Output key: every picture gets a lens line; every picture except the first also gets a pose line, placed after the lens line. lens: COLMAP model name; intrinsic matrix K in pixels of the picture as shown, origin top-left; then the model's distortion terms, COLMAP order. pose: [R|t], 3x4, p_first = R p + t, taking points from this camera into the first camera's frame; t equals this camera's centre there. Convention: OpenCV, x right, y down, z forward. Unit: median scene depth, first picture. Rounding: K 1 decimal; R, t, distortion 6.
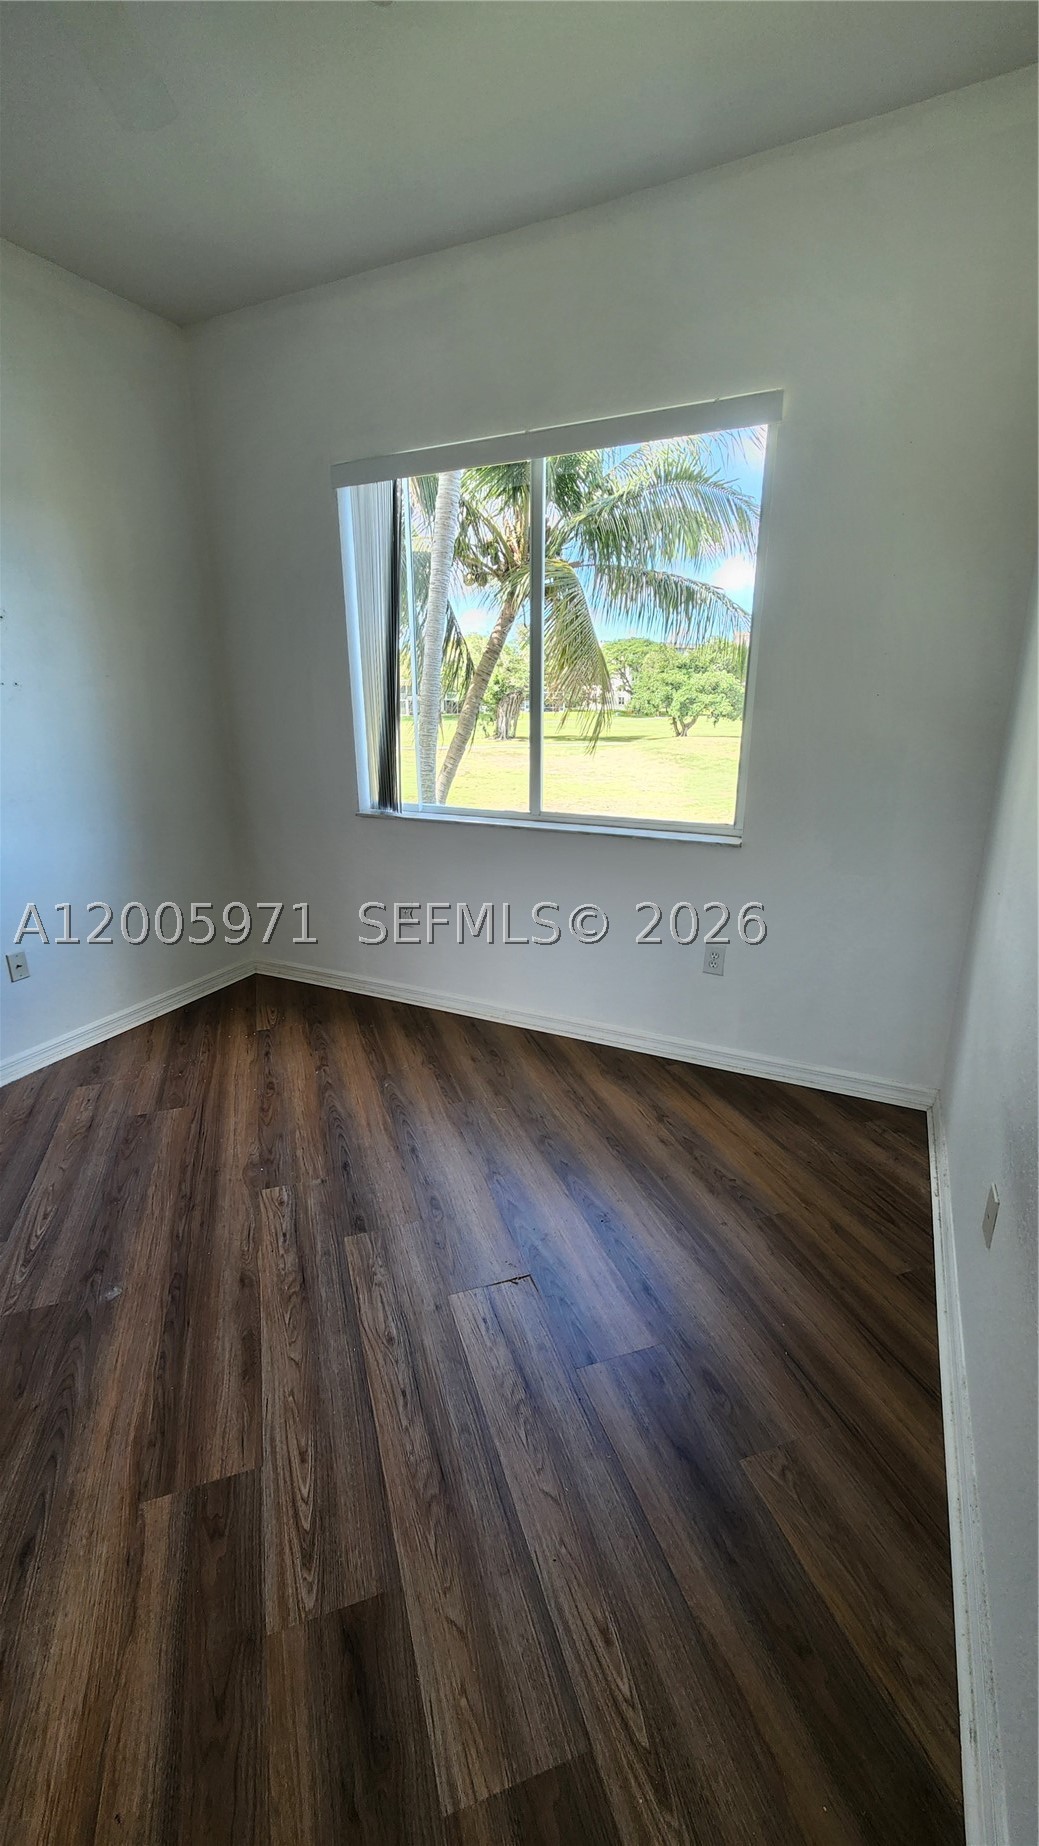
lens RADIAL K [[744.3, 0, 508.2], [0, 744.3, 920.6], [0, 0, 1]] dist [-0.000772, -0.001161]
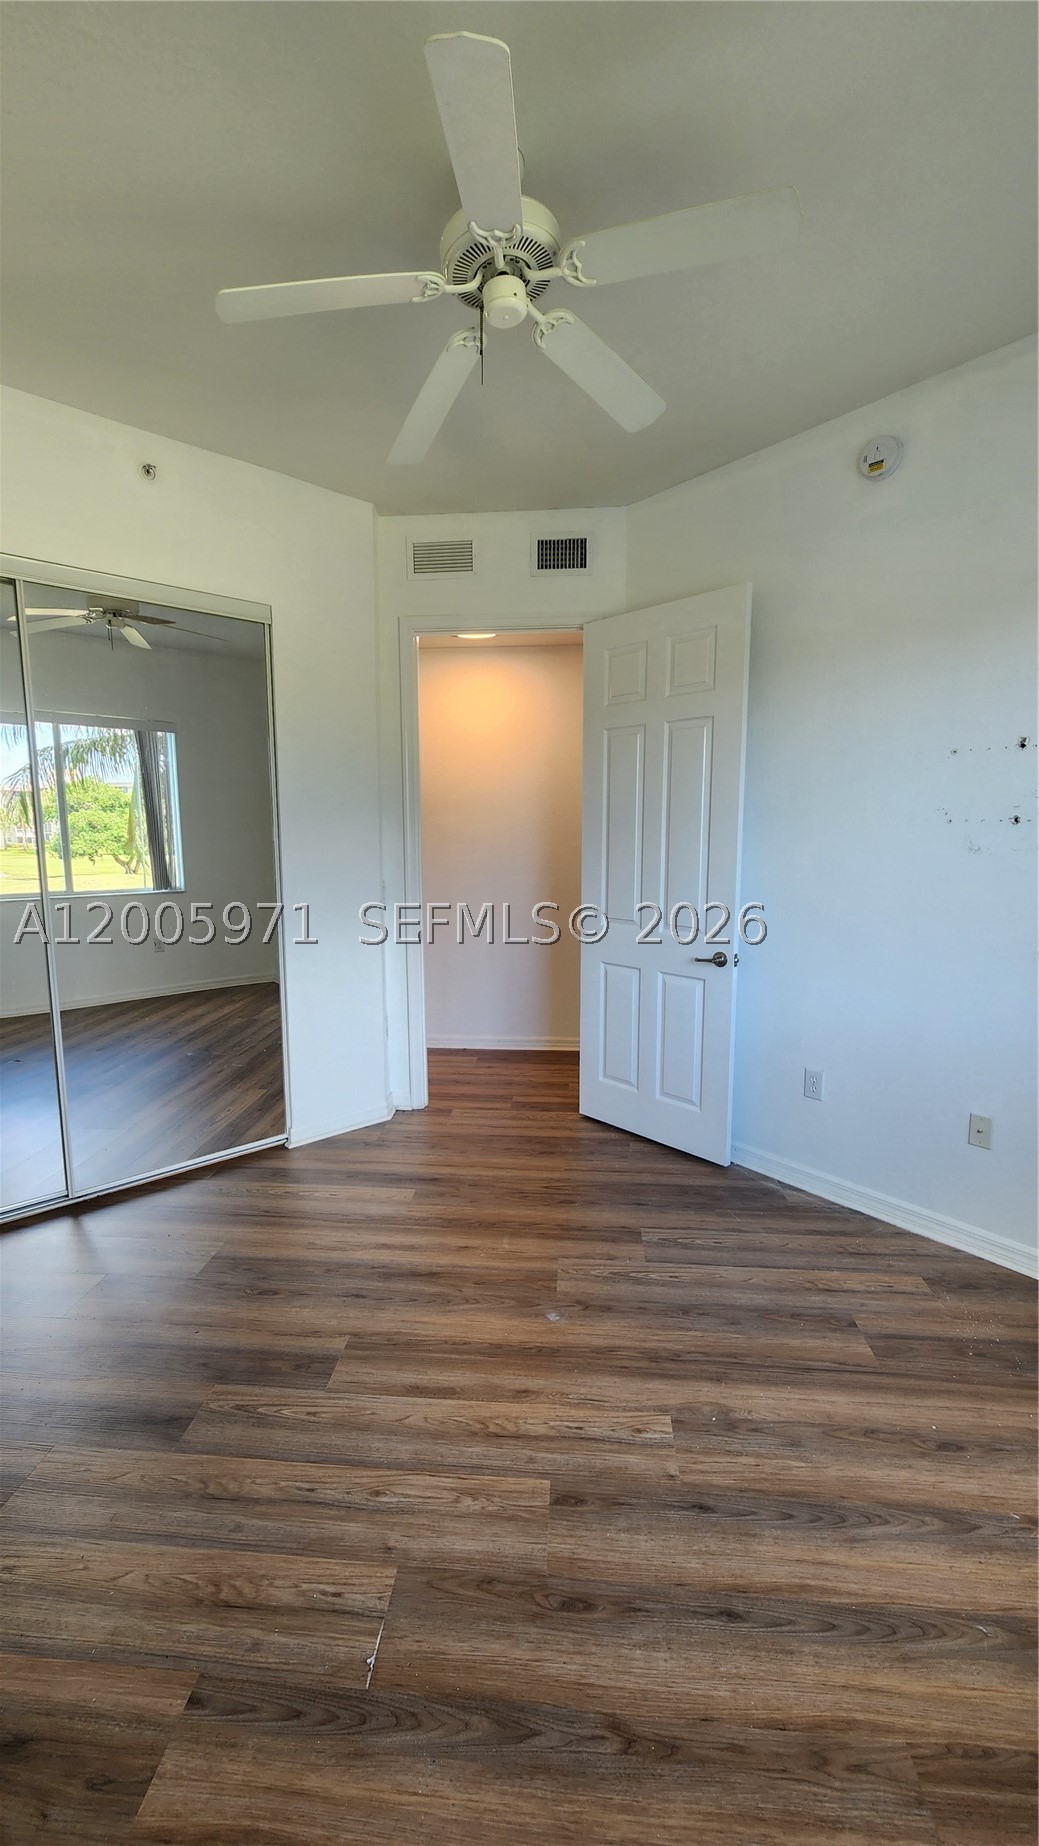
lens RADIAL K [[772.6, 0, 514.0], [0, 772.6, 896.9], [0, 0, 1]] dist [0.002522, -0.000274]
pose [[-0.395705, 0.095452, -0.913404, 0.536075], [-0.268542, 0.939088, 0.214474, -0.361212], [0.878238, 0.330156, -0.345969, 1.121487]]
